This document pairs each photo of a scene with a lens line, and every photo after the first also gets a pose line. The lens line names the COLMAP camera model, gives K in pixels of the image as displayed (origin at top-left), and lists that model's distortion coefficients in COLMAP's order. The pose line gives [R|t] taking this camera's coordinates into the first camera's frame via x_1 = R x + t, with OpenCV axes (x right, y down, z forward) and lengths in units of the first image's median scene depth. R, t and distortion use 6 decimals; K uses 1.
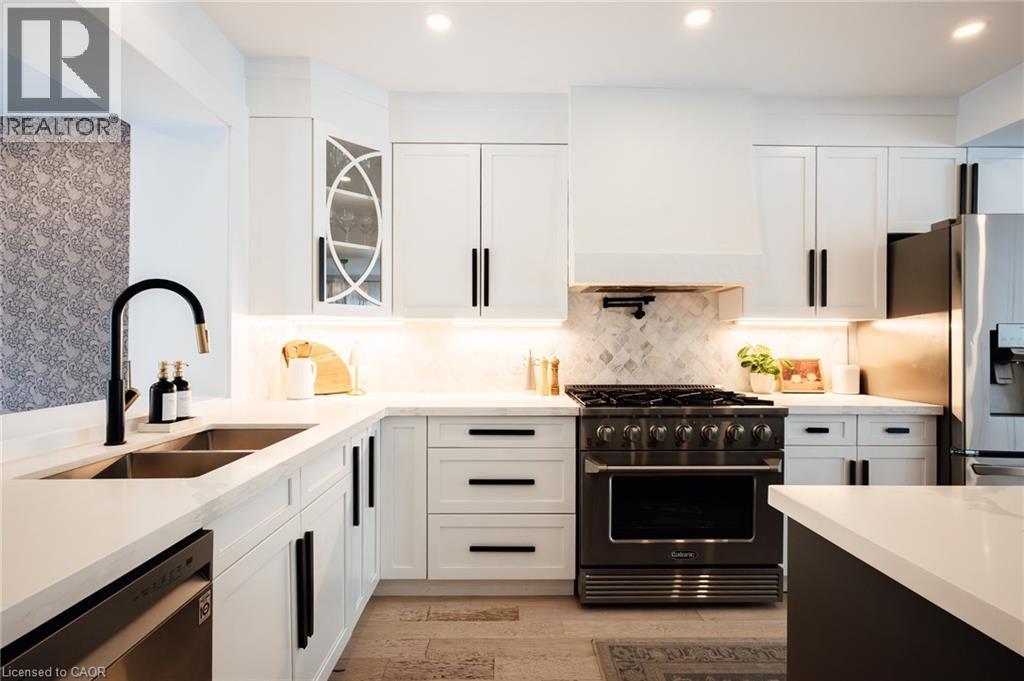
lens RADIAL K [[521.6, 0, 512.0], [0, 521.6, 340.5], [0, 0, 1]] dist [0.001197, 0.000111]
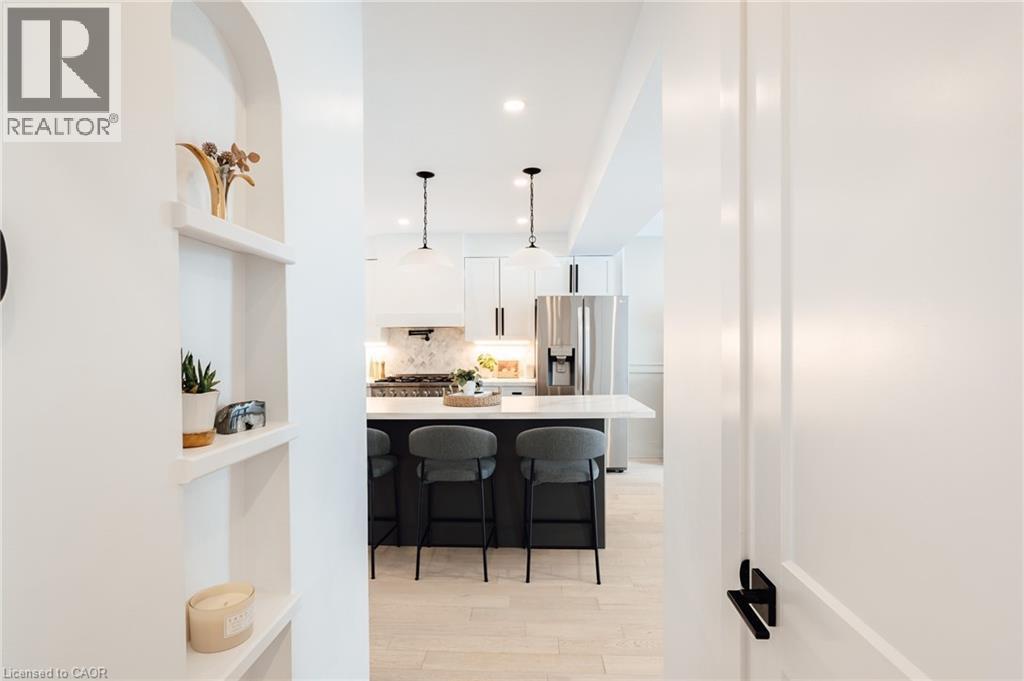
lens RADIAL K [[521.6, 0, 512.0], [0, 521.6, 340.5], [0, 0, 1]] dist [0.001197, 0.000111]
pose [[0.998620, -0.007996, -0.051897, 0.735033], [0.008120, 0.999965, 0.002163, -0.049069], [0.051877, -0.002581, 0.998650, -1.056002]]
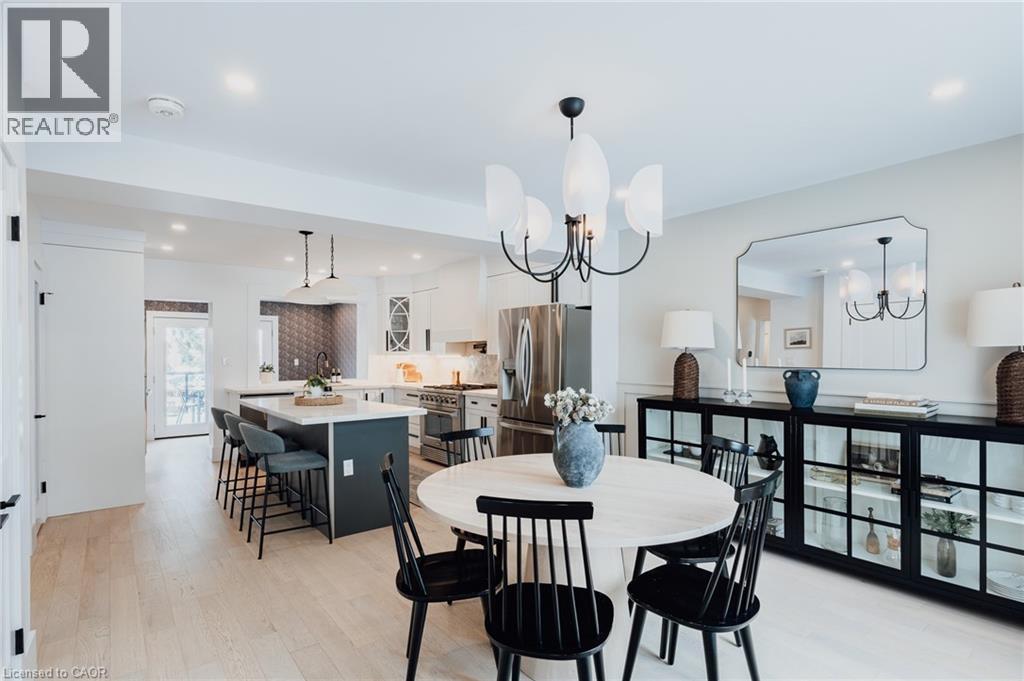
lens RADIAL K [[521.6, 0, 512.0], [0, 521.6, 340.5], [0, 0, 1]] dist [0.001197, 0.000111]
pose [[0.608020, -0.026058, -0.793494, 2.298848], [0.008305, 0.999615, -0.026464, -0.042098], [0.793878, 0.009501, 0.608003, -0.284670]]
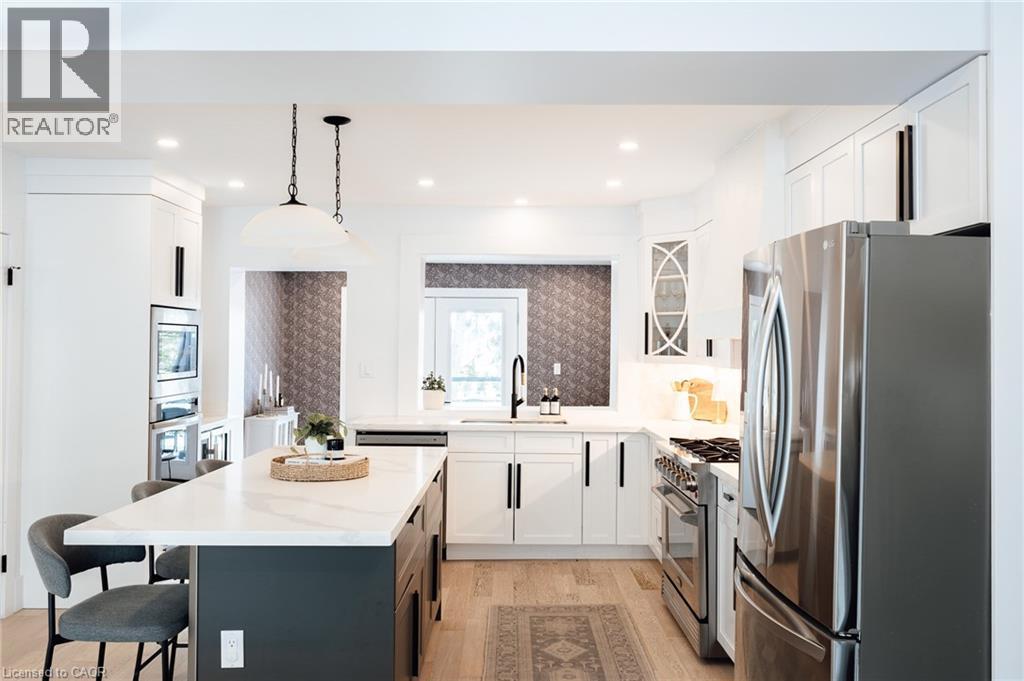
lens RADIAL K [[853.0, 0, 508.6], [0, 853.0, 325.9], [0, 0, 1]] dist [-0.002306, -0.001999]
pose [[-0.005884, -0.025279, -0.999663, 1.879350], [-0.002854, 0.999677, -0.025262, -0.082856], [0.999979, 0.002705, -0.005954, 0.539598]]
